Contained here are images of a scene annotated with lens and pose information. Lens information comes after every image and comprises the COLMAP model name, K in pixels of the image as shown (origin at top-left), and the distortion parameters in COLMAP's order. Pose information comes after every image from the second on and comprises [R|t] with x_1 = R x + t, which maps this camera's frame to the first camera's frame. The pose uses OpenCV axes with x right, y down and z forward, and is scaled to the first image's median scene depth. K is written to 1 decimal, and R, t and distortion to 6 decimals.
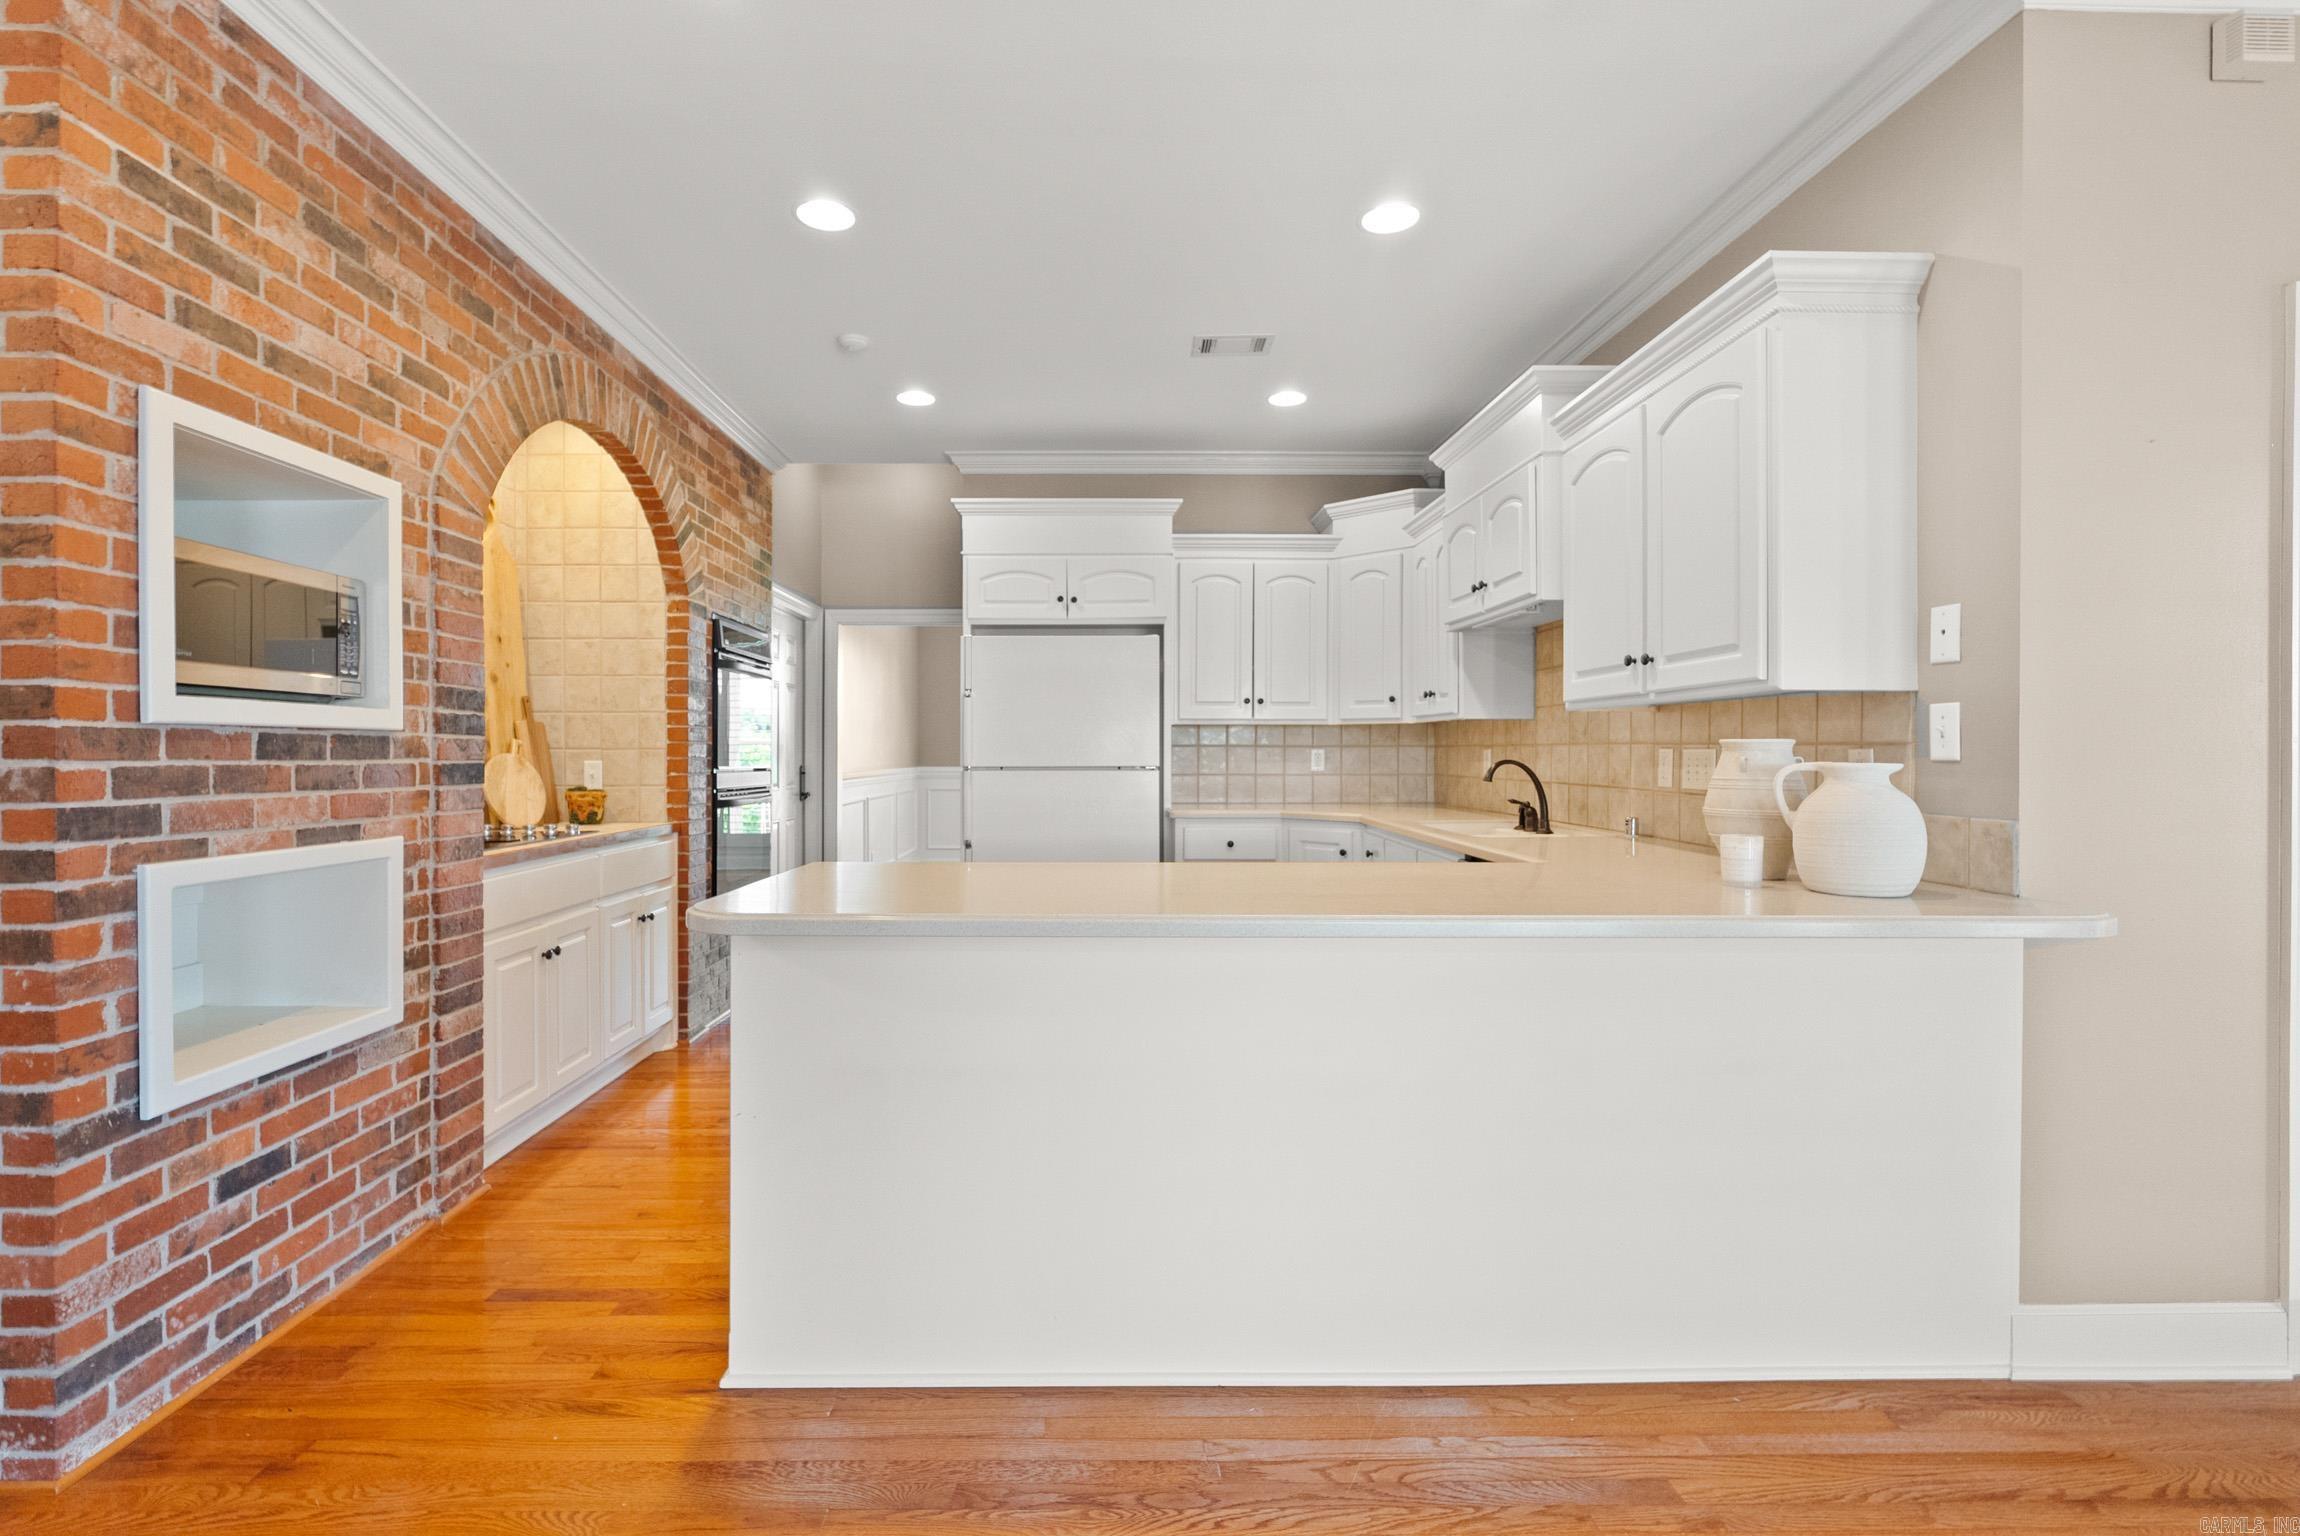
lens RADIAL K [[1035.3, 0, 1101.4], [0, 1035.3, 755.3], [0, 0, 1]] dist [-0.008160, 0.001441]
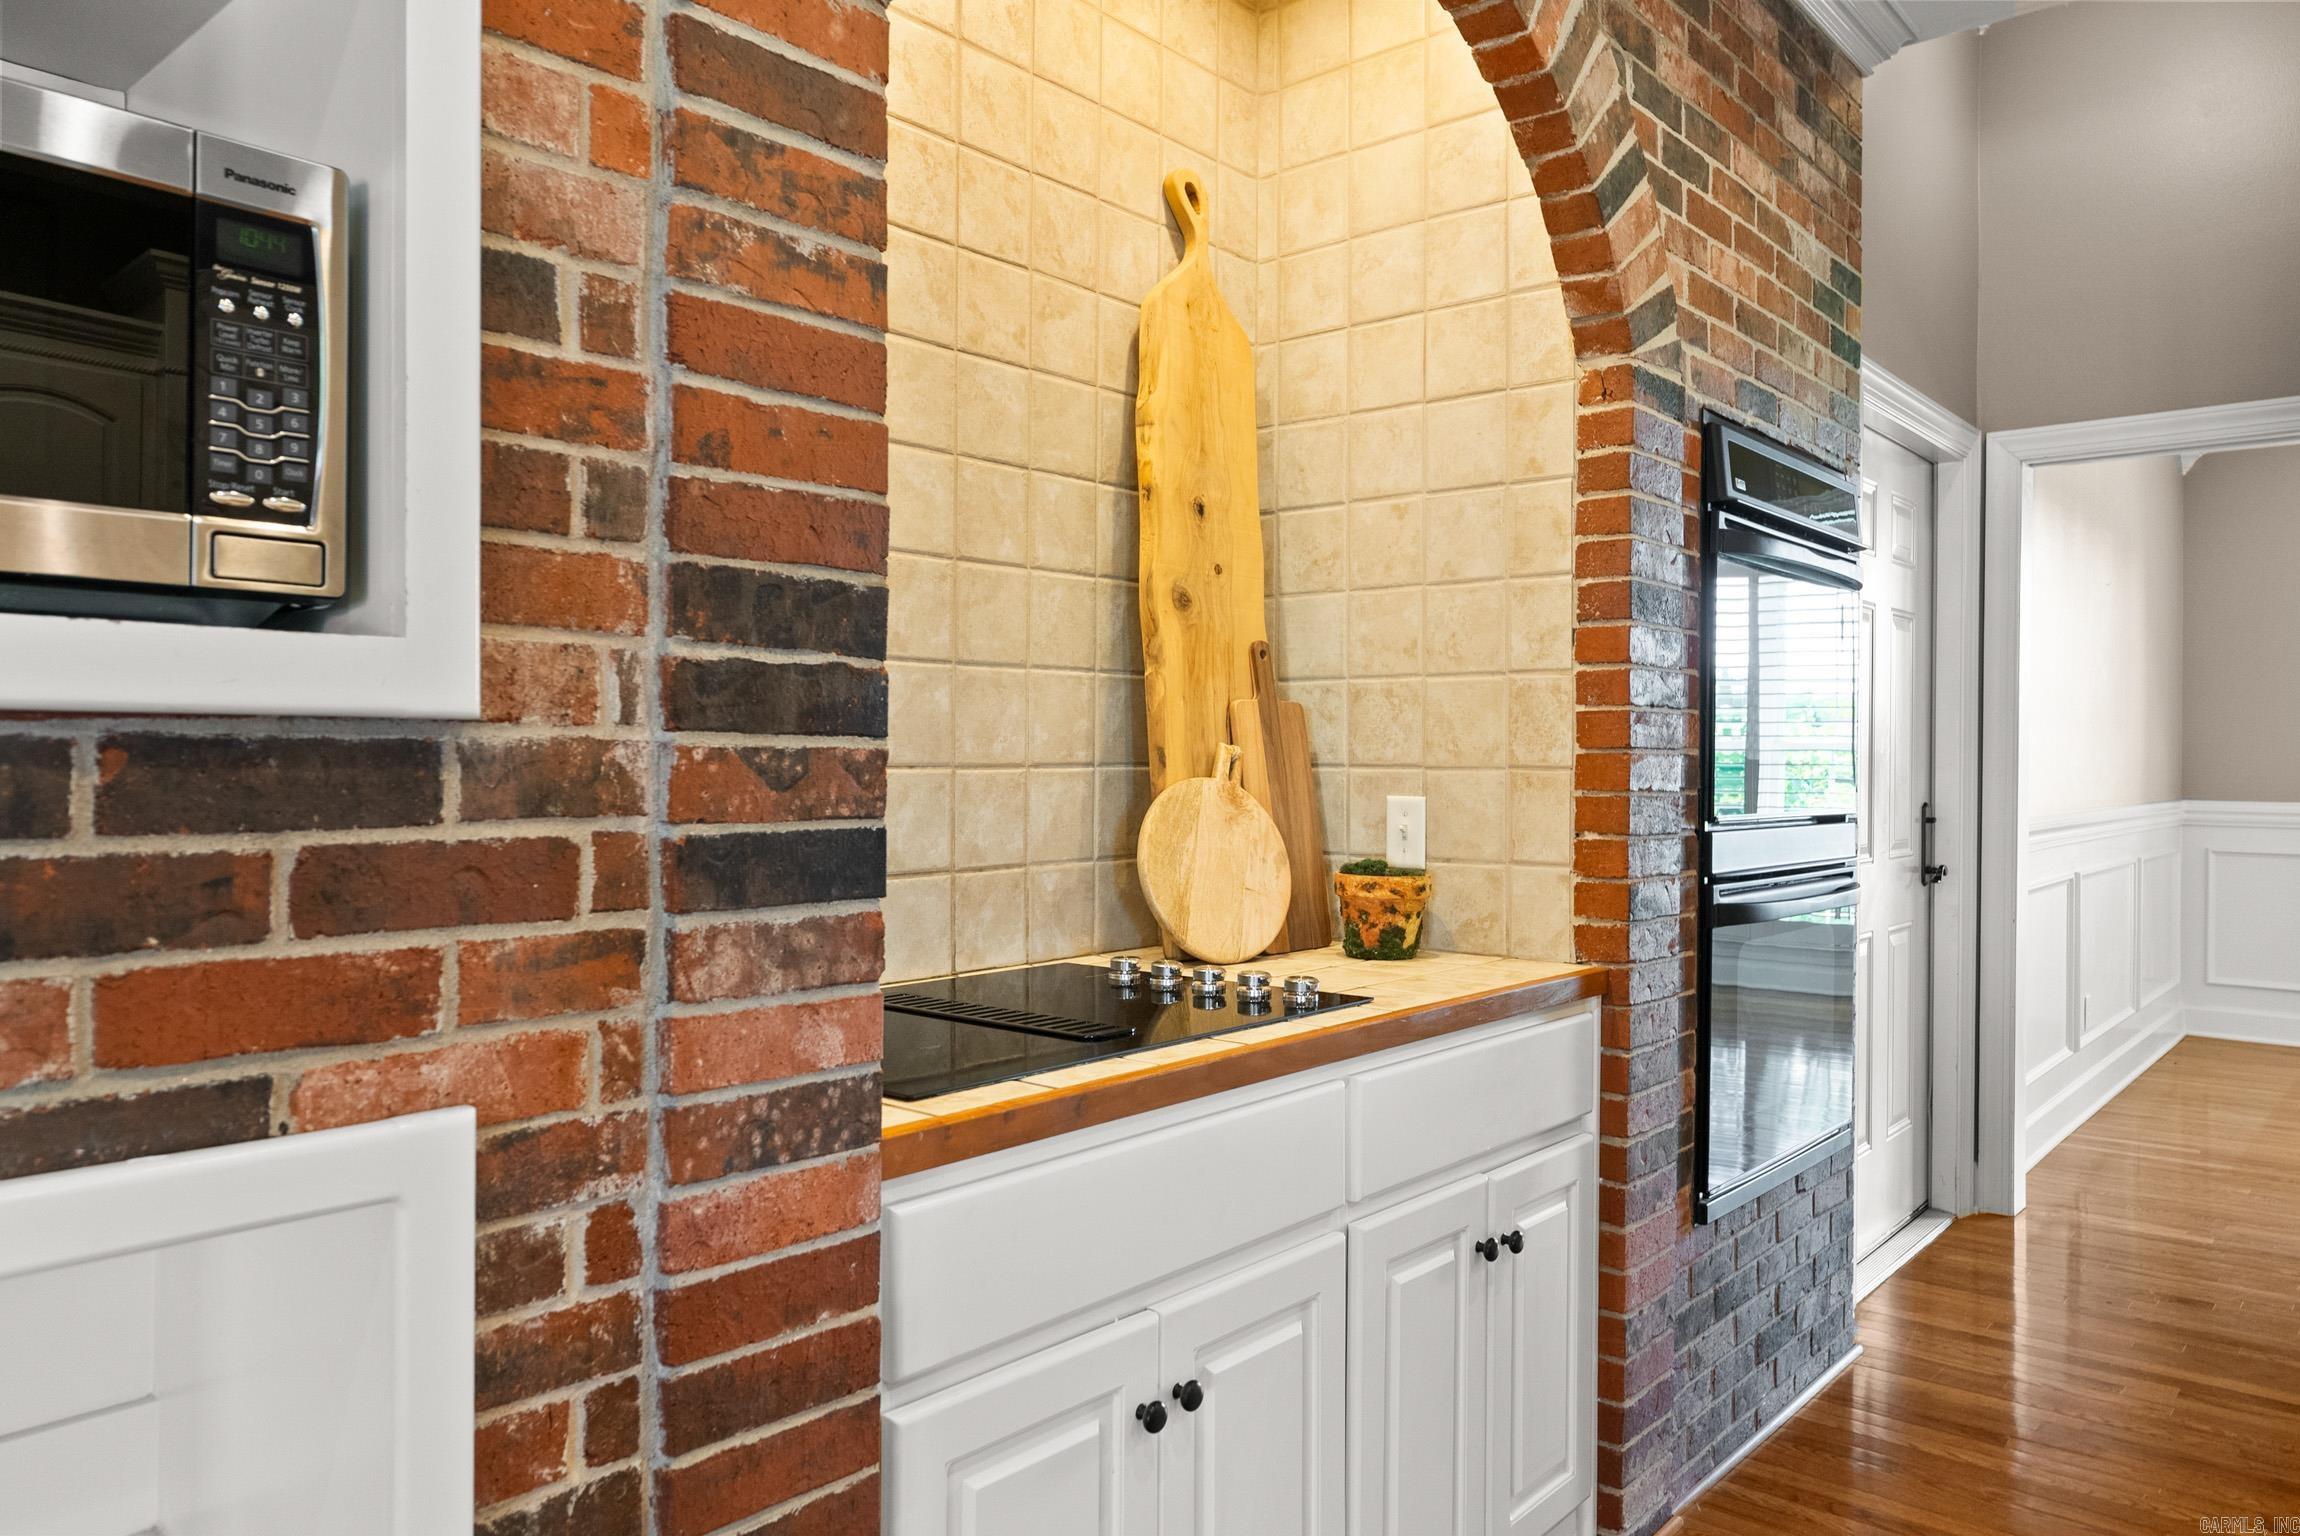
lens RADIAL K [[1562.3, 0, 1171.5], [0, 1562.3, 751.8], [0, 0, 1]] dist [-0.006334, -0.001508]
pose [[0.756557, 0.002797, -0.653922, -0.259359], [-0.007495, 0.999962, -0.004394, -0.014192], [0.653885, 0.008226, 0.756549, 0.767827]]
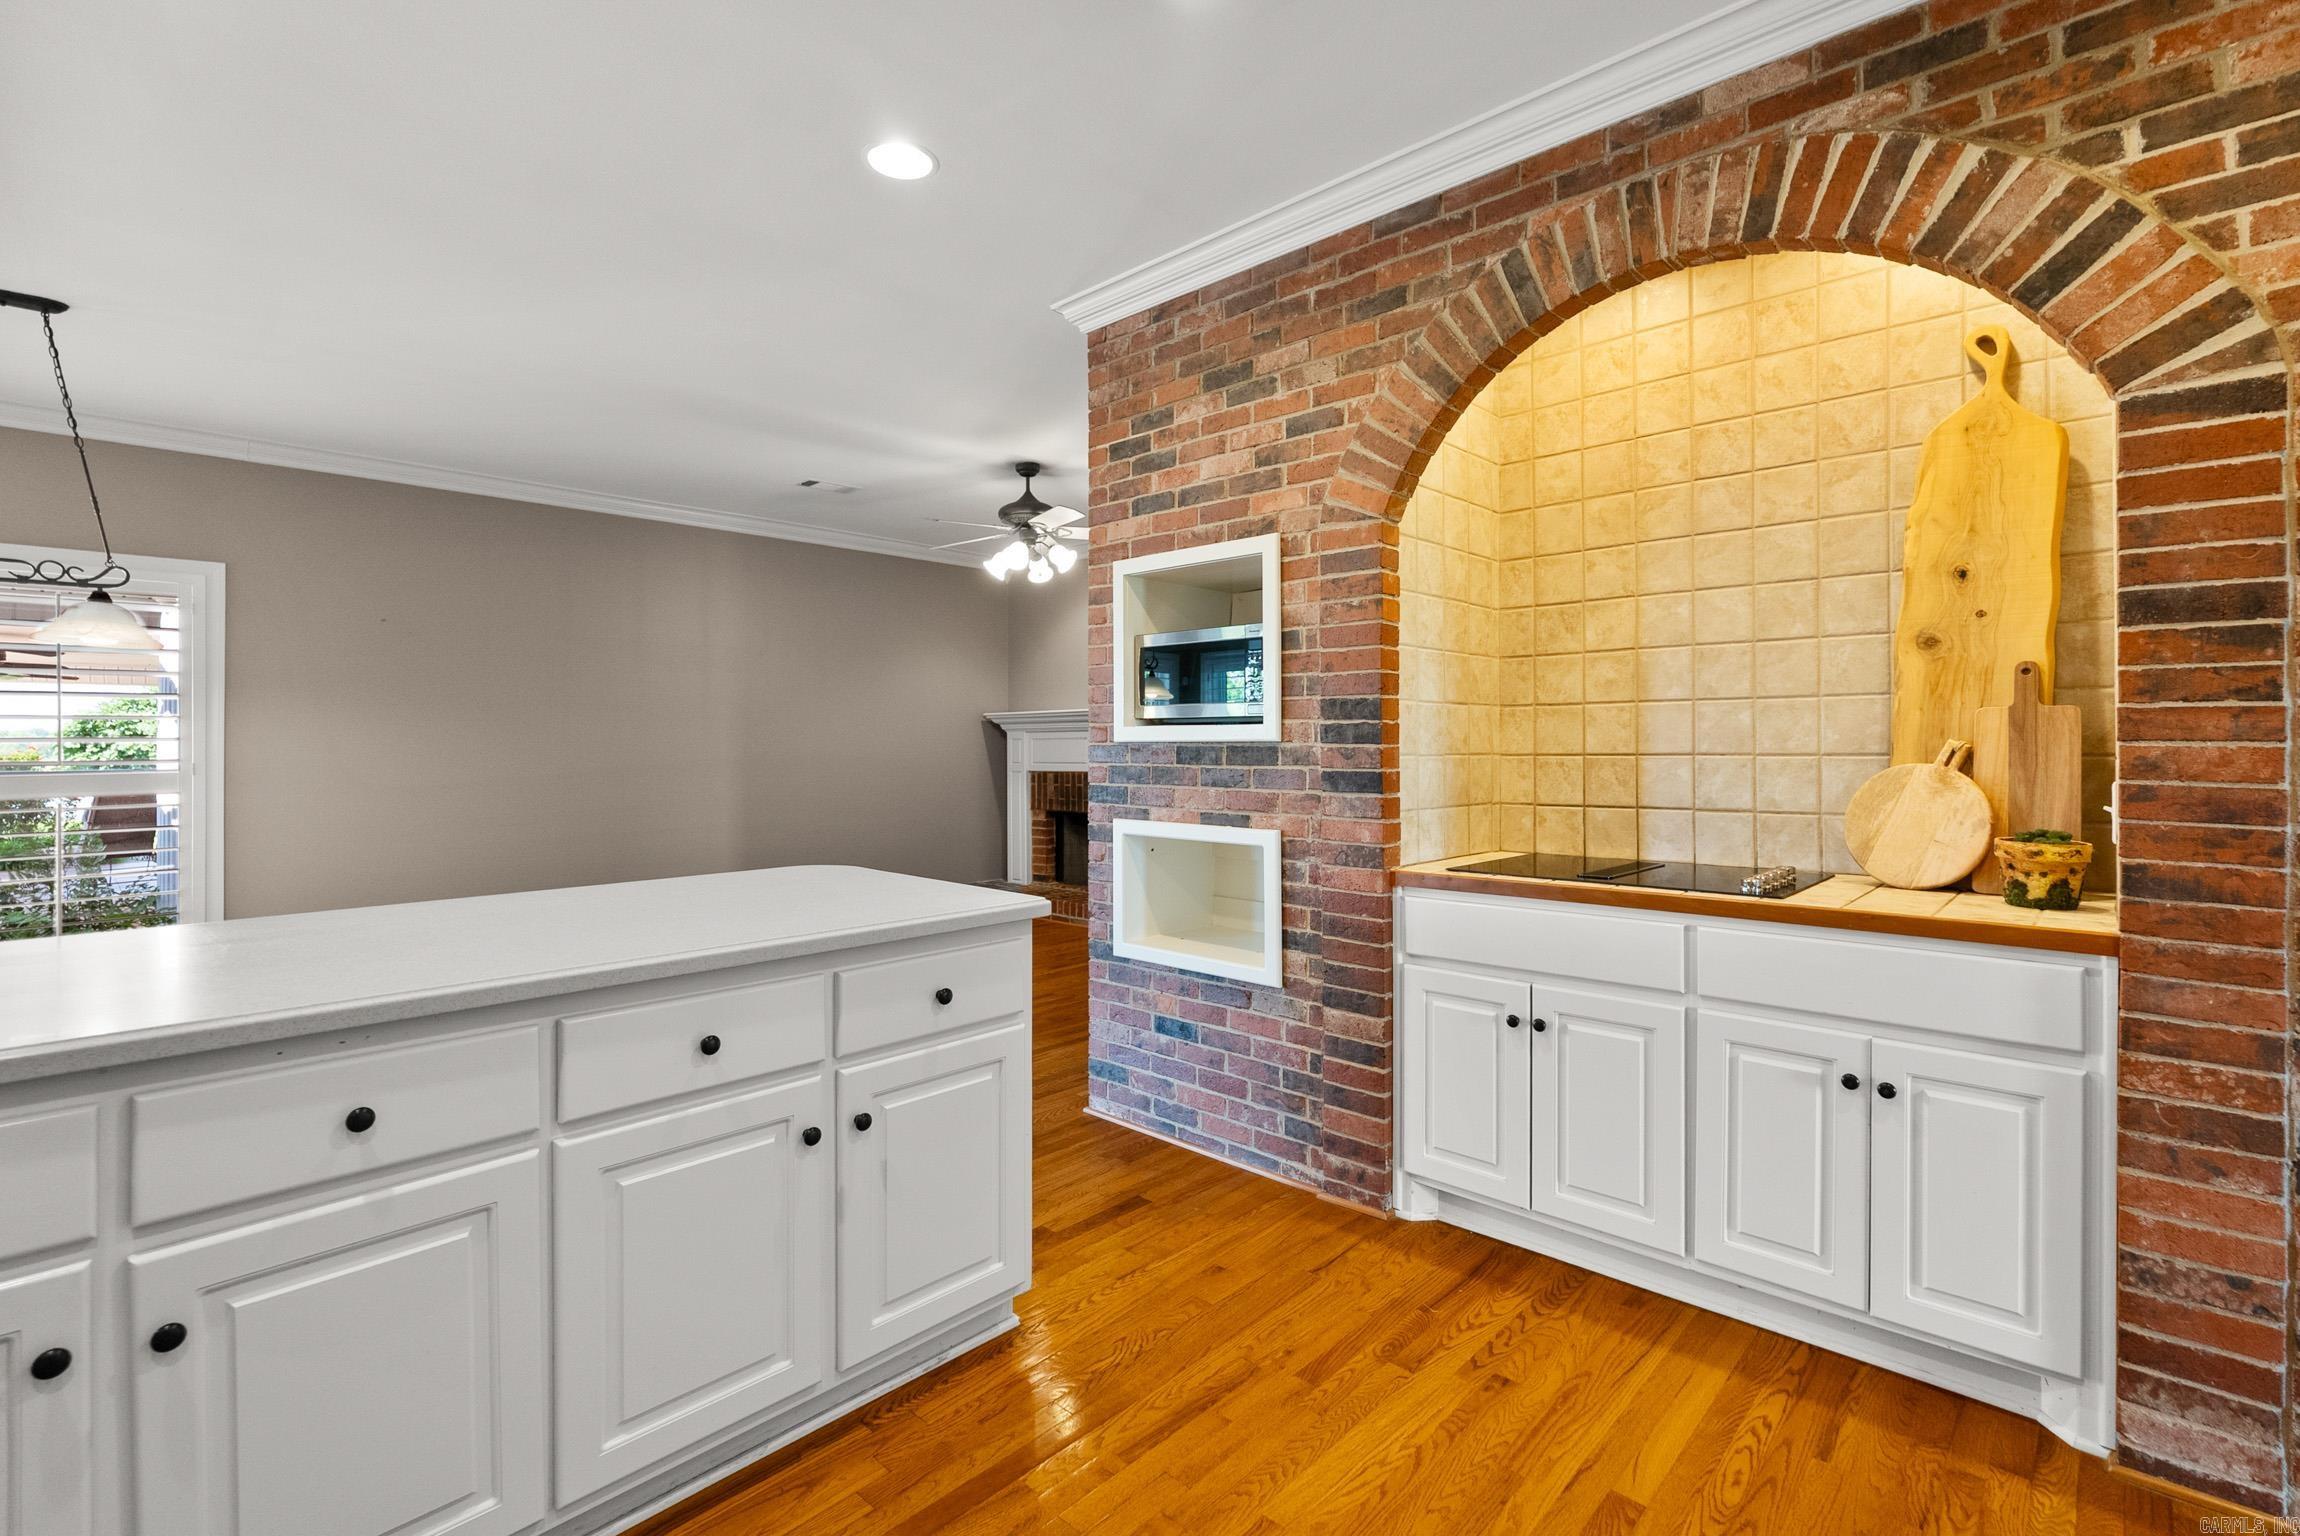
lens RADIAL K [[1035.3, 0, 1143.4], [0, 1035.3, 738.9], [0, 0, 1]] dist [-0.008160, 0.001441]
pose [[-0.692296, -0.002932, -0.721608, 0.270931], [0.000617, 0.999989, -0.004656, -0.020628], [0.721613, -0.003669, -0.692287, 1.622580]]
